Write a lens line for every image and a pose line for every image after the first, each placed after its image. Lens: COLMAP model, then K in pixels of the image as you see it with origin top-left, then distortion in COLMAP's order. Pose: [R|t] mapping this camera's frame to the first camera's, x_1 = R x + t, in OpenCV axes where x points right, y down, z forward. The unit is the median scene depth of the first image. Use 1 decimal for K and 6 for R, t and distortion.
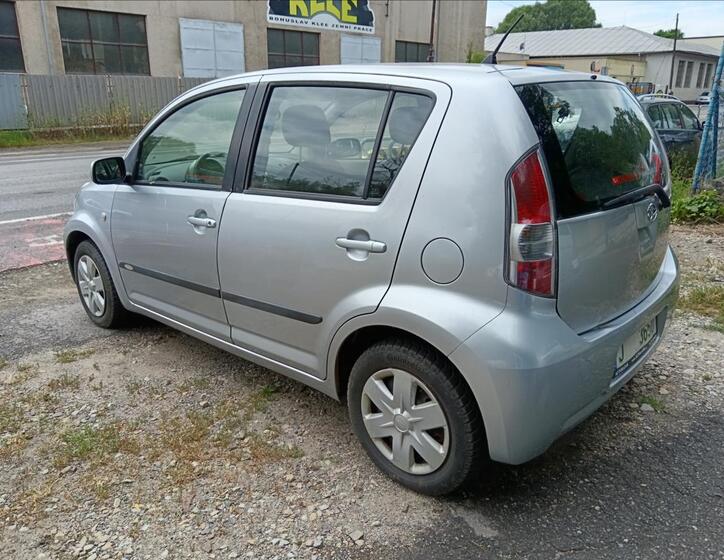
lens RADIAL K [[582.5, 0, 361.6], [0, 582.5, 282.3], [0, 0, 1]] dist [0.002800, -0.007498]
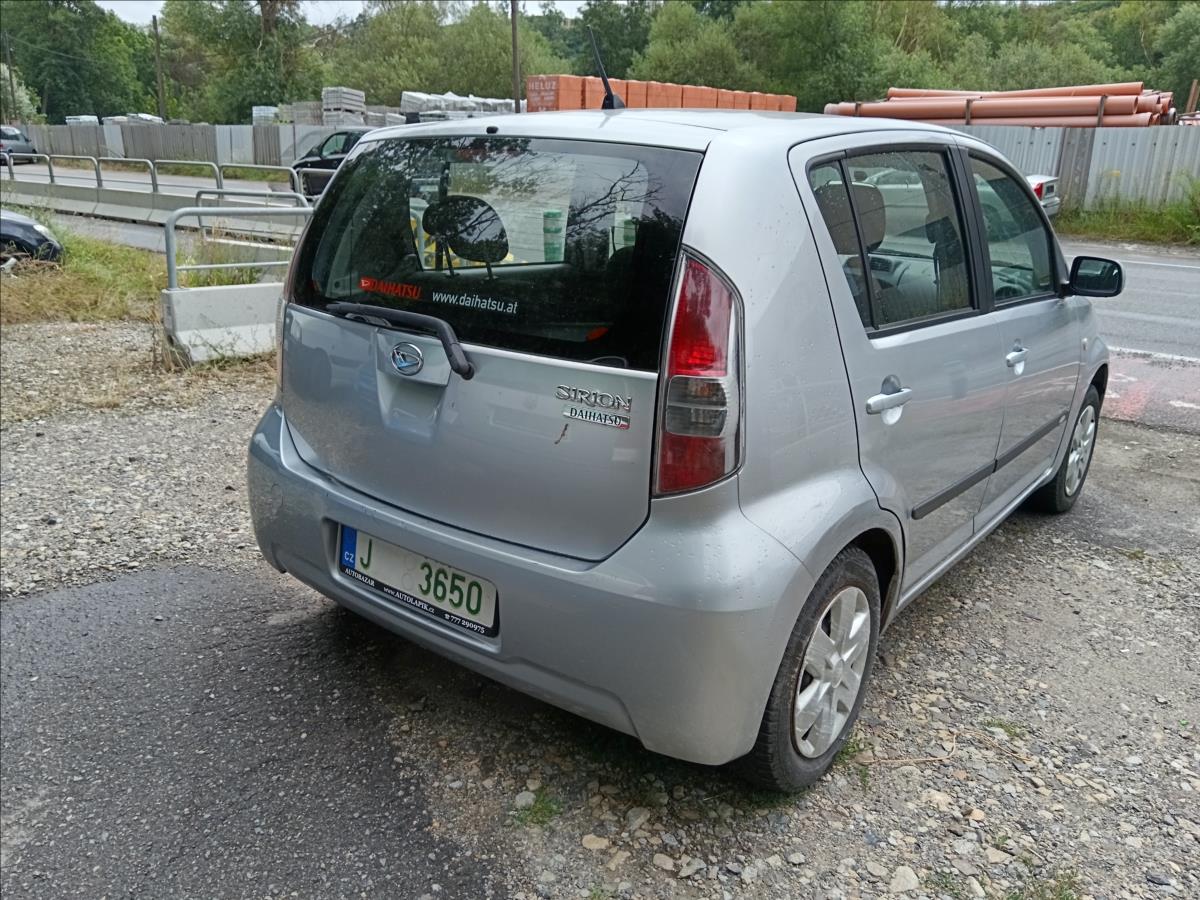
lens RADIAL K [[935.4, 0, 595.2], [0, 935.4, 456.6], [0, 0, 1]] dist [0.000456, -0.002689]
pose [[0.062217, 0.316827, -0.946441, 1.178433], [-0.323570, 0.903464, 0.281169, -0.294323], [0.944156, 0.288747, 0.158726, 0.870320]]
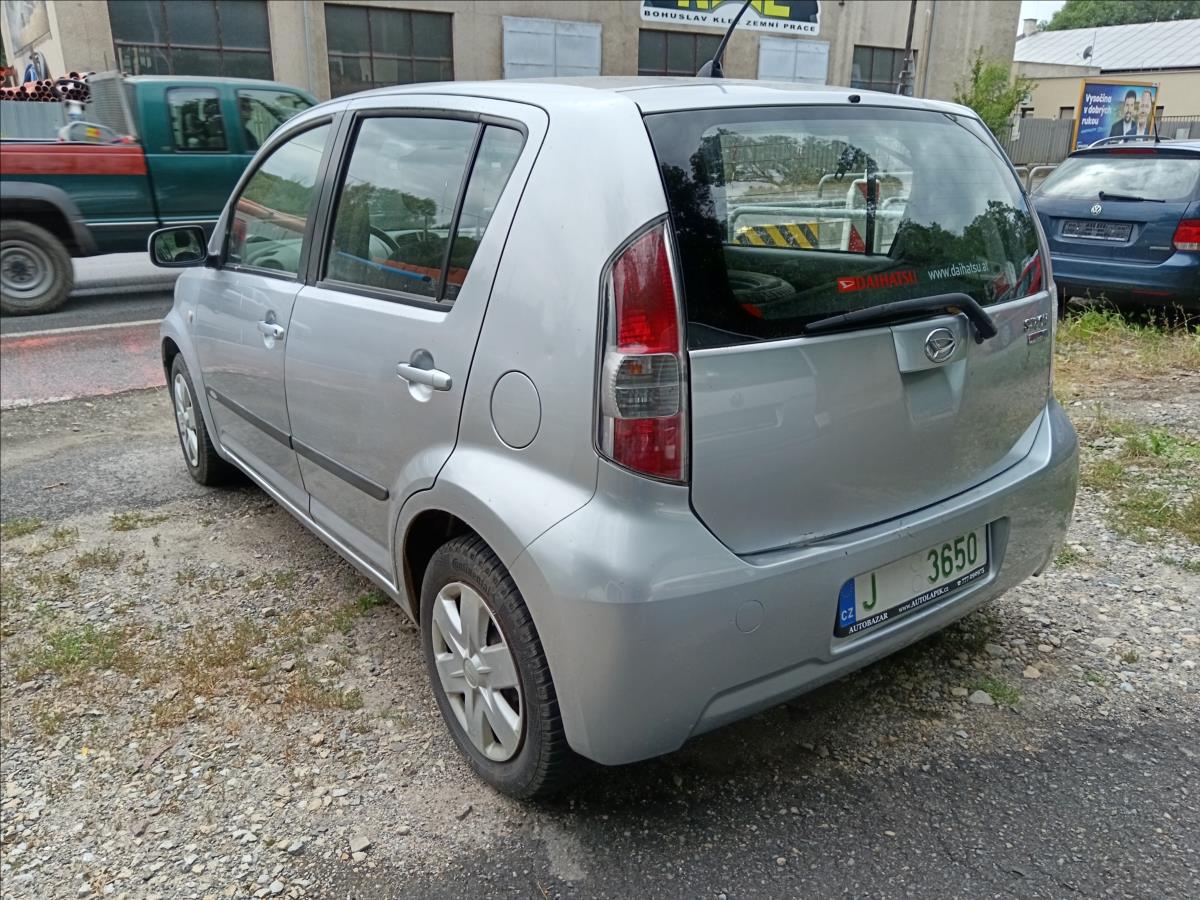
lens RADIAL K [[935.4, 0, 598.3], [0, 935.4, 454.4], [0, 0, 1]] dist [0.000456, -0.002689]
pose [[0.978256, 0.068285, -0.195838, 0.298481], [-0.065193, 0.997626, 0.022200, -0.012842], [0.196889, -0.008950, 0.980385, 0.057580]]
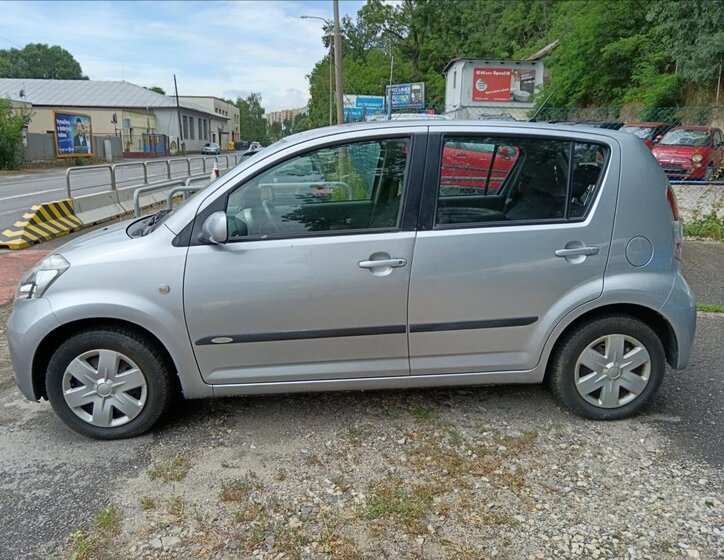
lens RADIAL K [[582.5, 0, 363.7], [0, 582.5, 278.6], [0, 0, 1]] dist [0.002800, -0.007498]
pose [[0.694939, -0.152128, 0.702792, -1.045366], [0.212330, 0.977197, 0.001568, -0.088356], [-0.687005, 0.148134, 0.711394, 0.303501]]
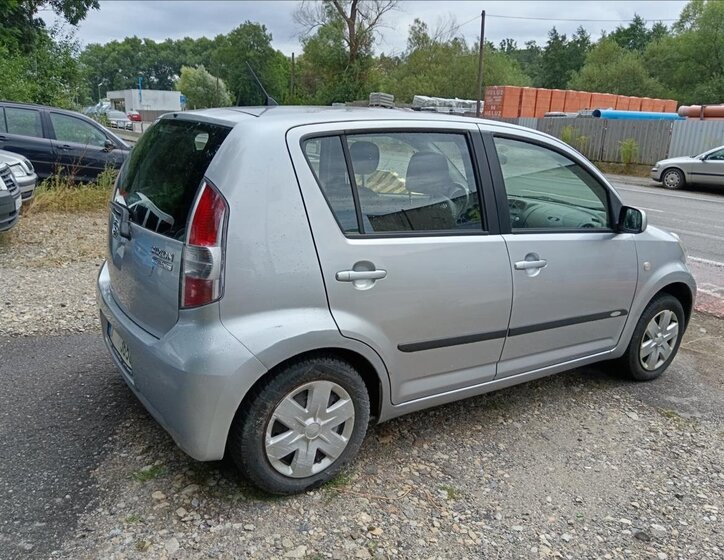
lens RADIAL K [[582.5, 0, 360.6], [0, 582.5, 280.9], [0, 0, 1]] dist [0.002800, -0.007498]
pose [[-0.249574, 0.246212, -0.936532, 1.220760], [-0.335159, 0.885398, 0.322084, -0.463731], [0.908505, 0.394271, -0.138452, 1.350200]]
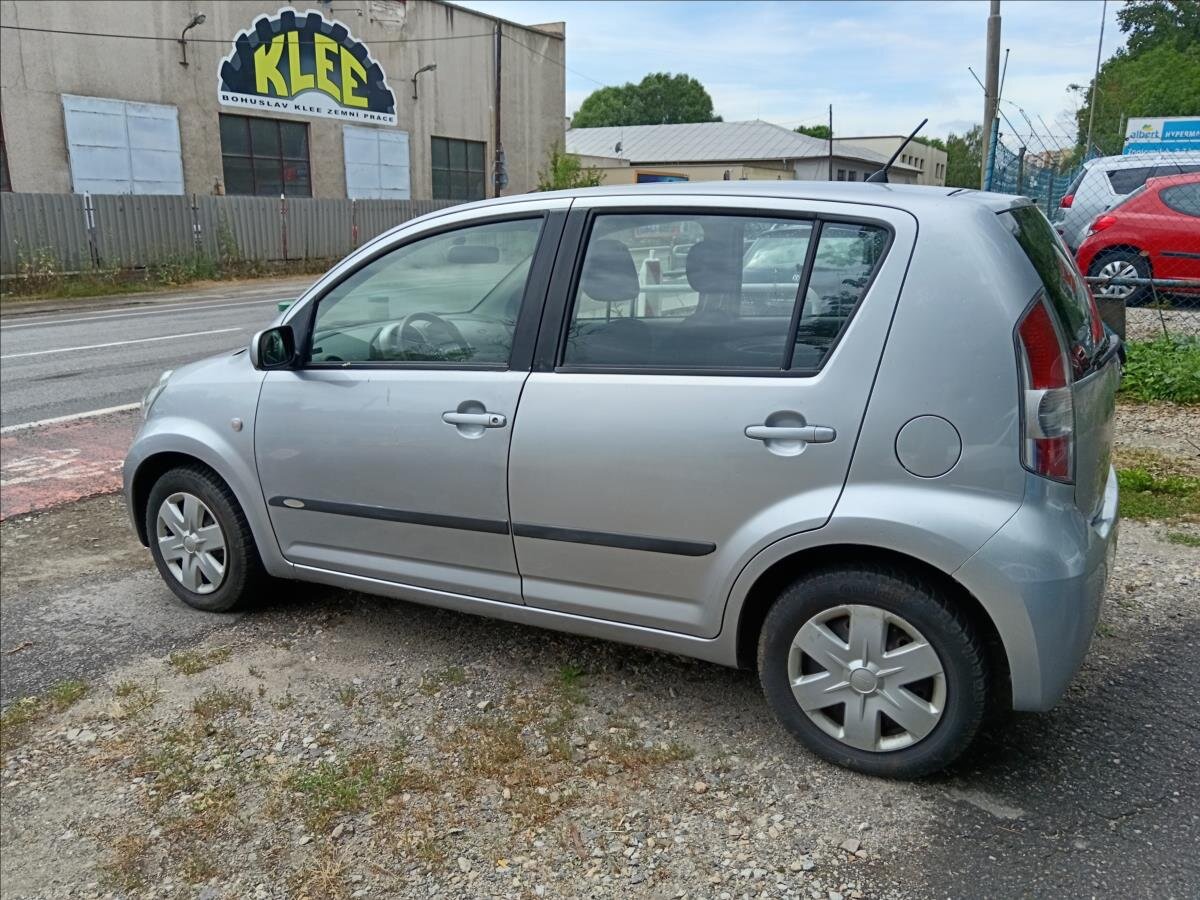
lens RADIAL K [[935.4, 0, 601.3], [0, 935.4, 454.2], [0, 0, 1]] dist [0.000456, -0.002689]
pose [[0.969862, -0.065395, 0.234714, -0.391105], [0.080725, 0.995145, -0.056301, 0.004887], [-0.229892, 0.073551, 0.970433, -0.039172]]
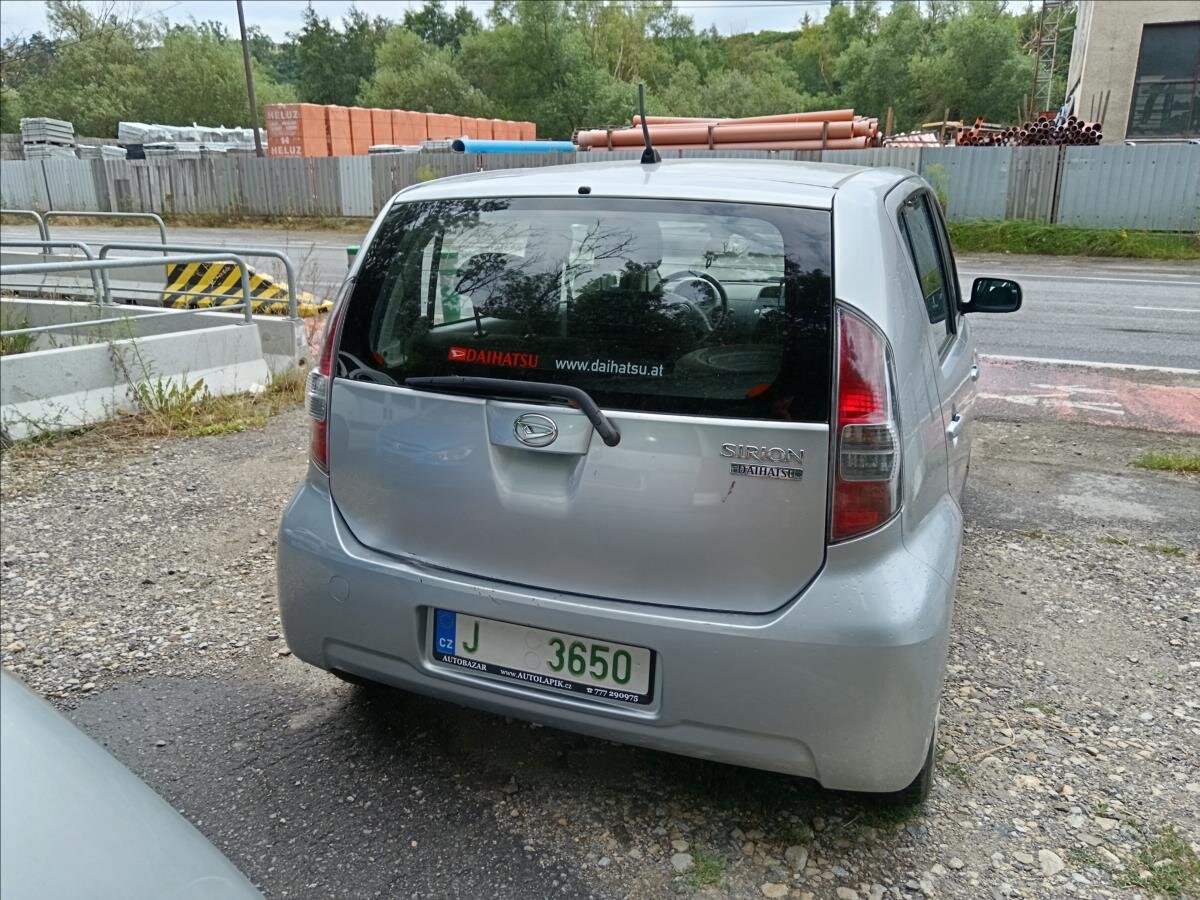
lens RADIAL K [[935.4, 0, 594.9], [0, 935.4, 457.8], [0, 0, 1]] dist [0.000456, -0.002689]
pose [[0.334124, 0.275077, -0.901495, 1.102511], [-0.287021, 0.940732, 0.180670, -0.226473], [0.897764, 0.198382, 0.393274, 0.577667]]
